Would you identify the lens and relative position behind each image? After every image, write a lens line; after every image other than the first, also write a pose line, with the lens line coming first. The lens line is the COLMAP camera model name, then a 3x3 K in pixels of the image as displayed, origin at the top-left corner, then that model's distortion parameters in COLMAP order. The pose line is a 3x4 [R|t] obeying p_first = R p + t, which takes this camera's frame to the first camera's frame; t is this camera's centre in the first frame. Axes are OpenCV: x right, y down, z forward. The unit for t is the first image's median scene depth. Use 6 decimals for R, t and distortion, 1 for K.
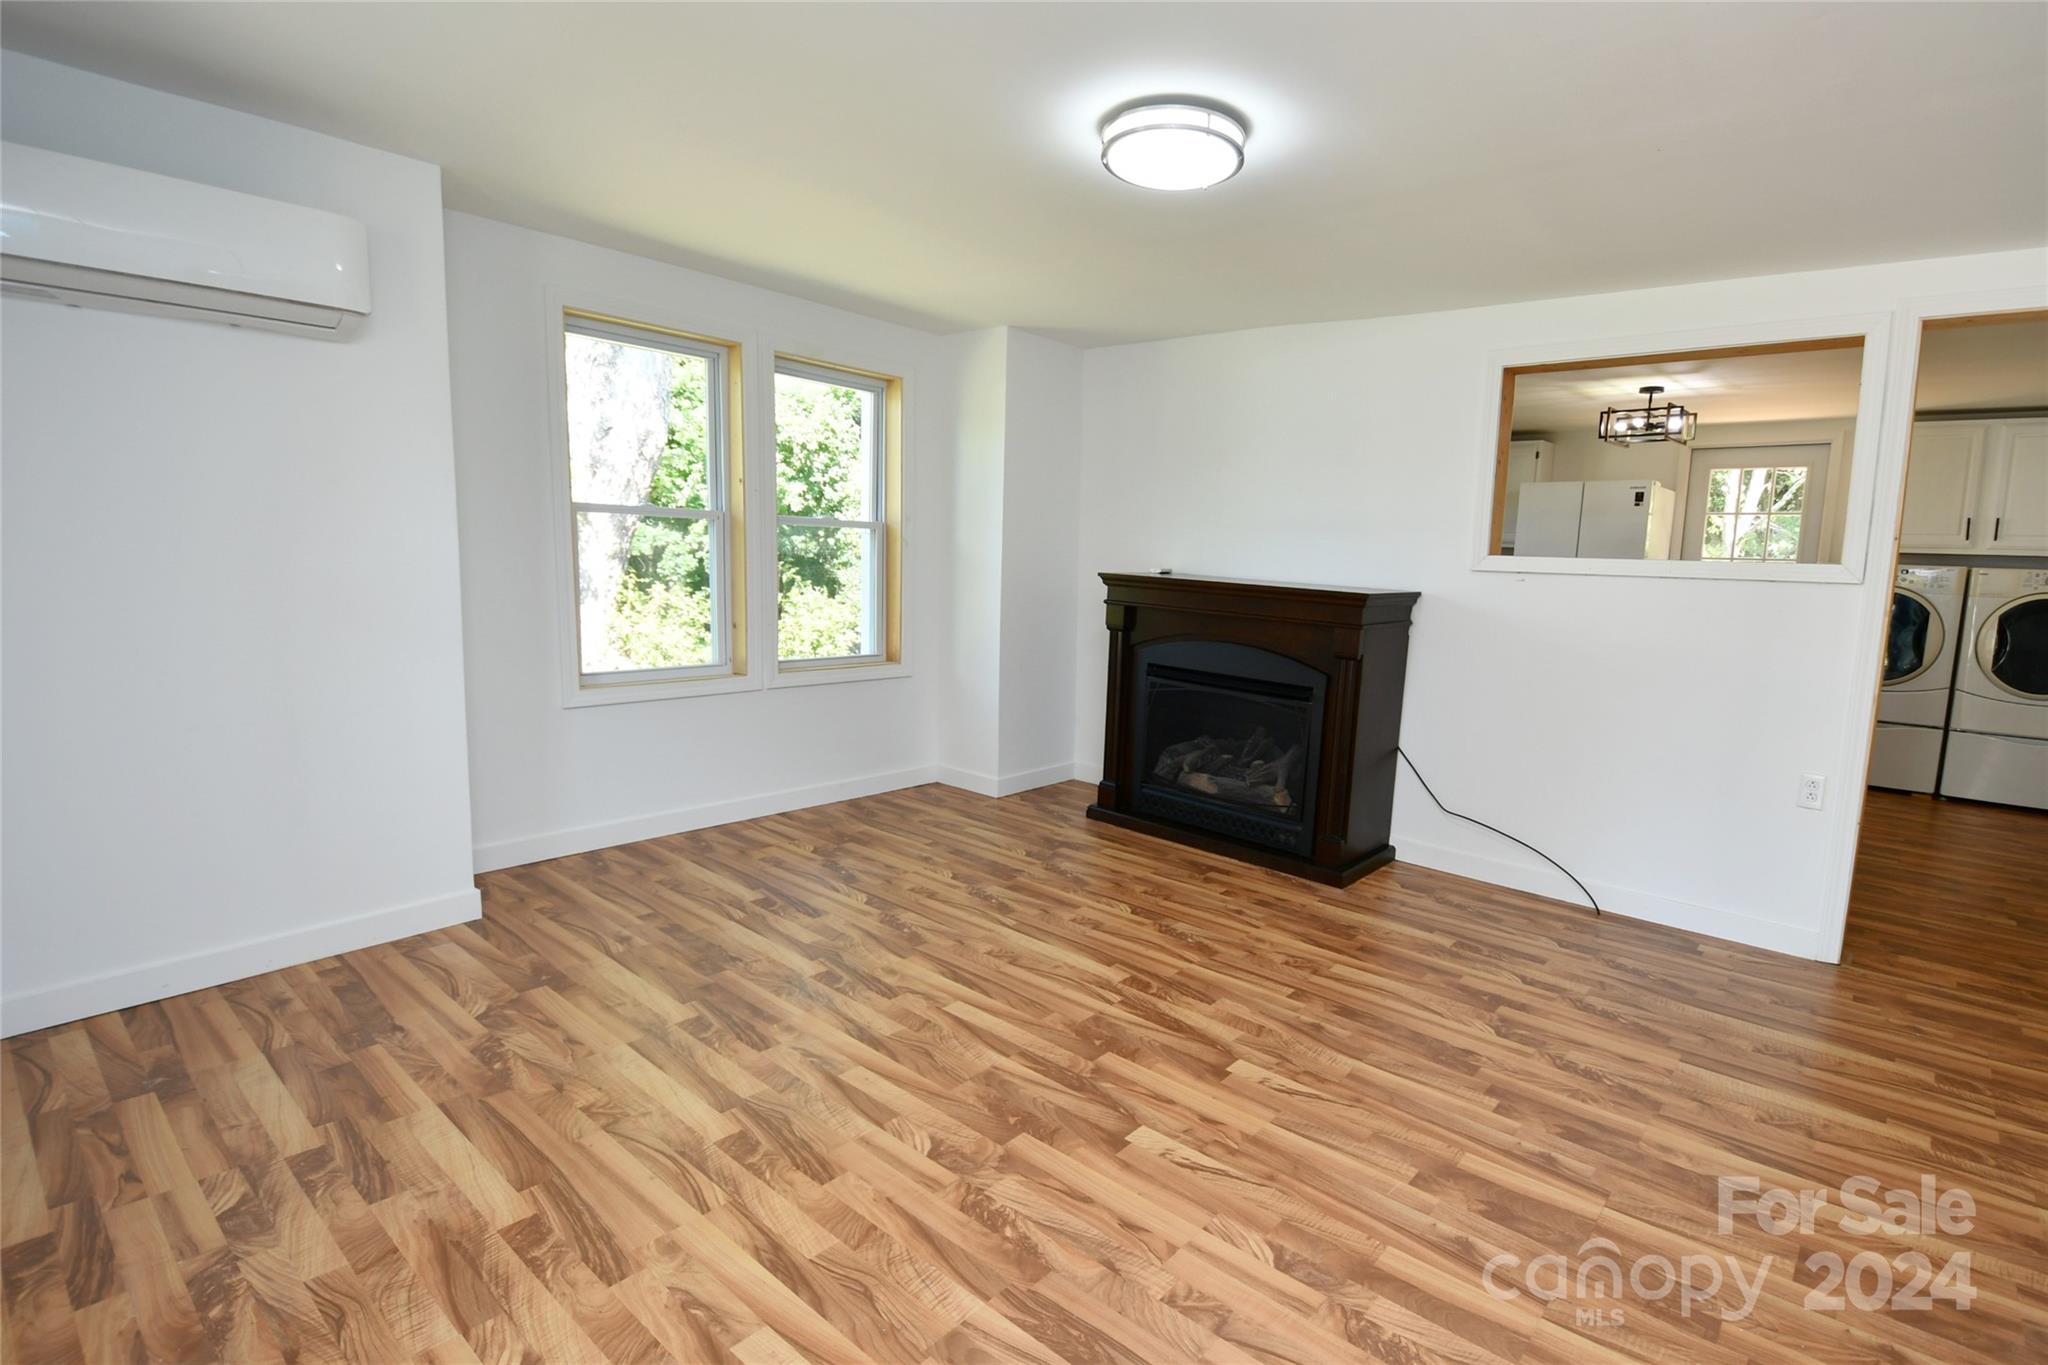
lens RADIAL K [[977.6, 0, 1099.3], [0, 977.6, 688.1], [0, 0, 1]] dist [0.020417, -0.027397]
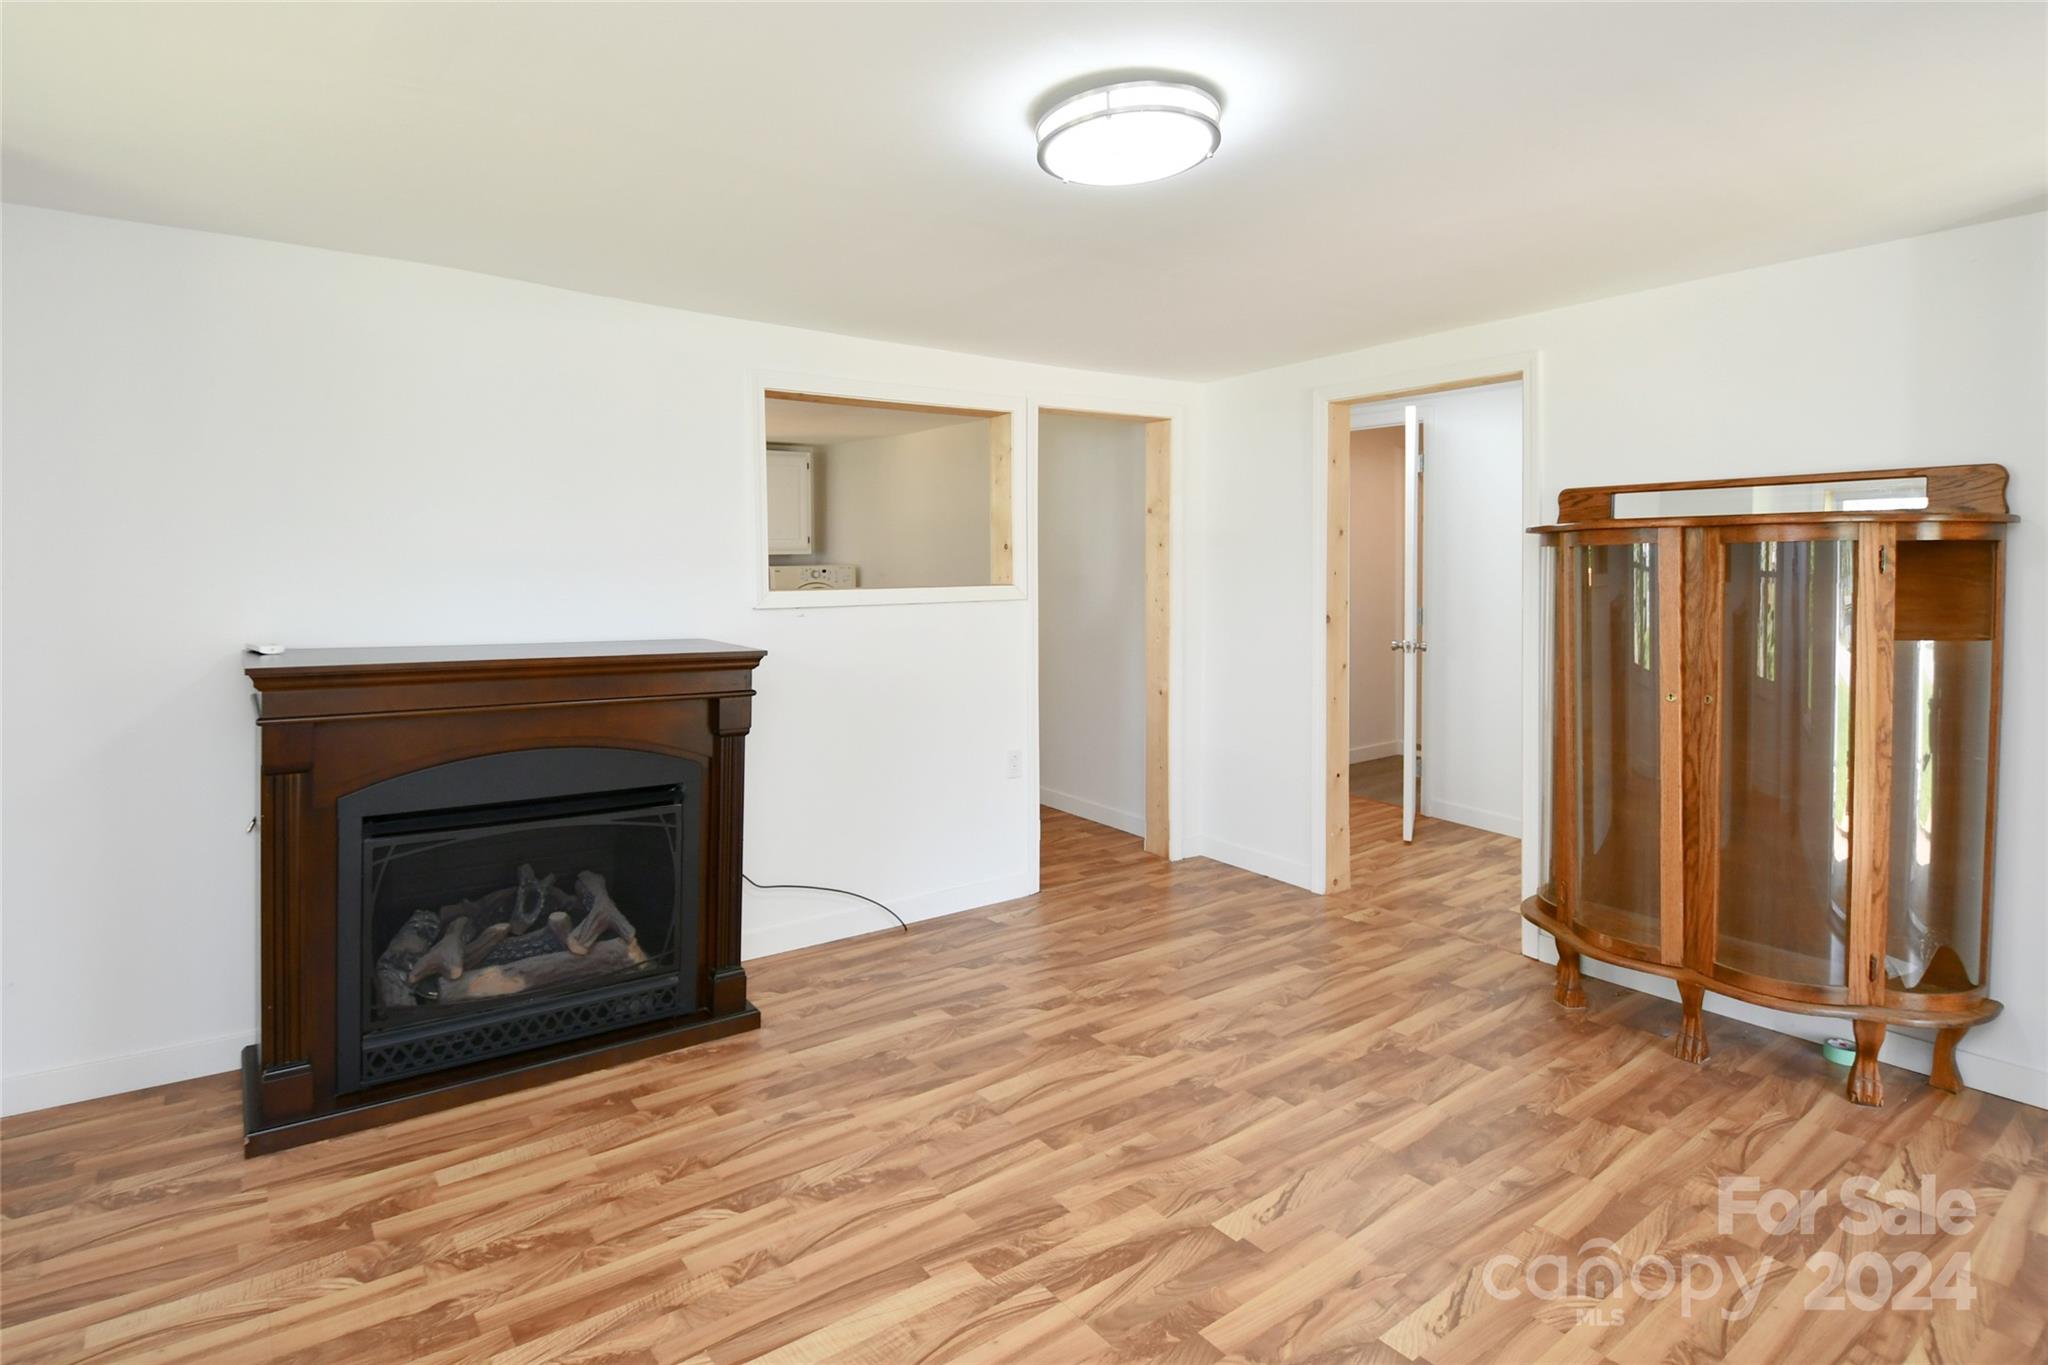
lens RADIAL K [[1040.5, 0, 940.4], [0, 1040.5, 586.8], [0, 0, 1]] dist [0.015393, -0.025121]
pose [[0.277898, -0.063994, 0.958477, -0.608162], [0.141878, 0.989570, 0.024935, -0.178276], [-0.950075, 0.129057, 0.284079, 0.732678]]
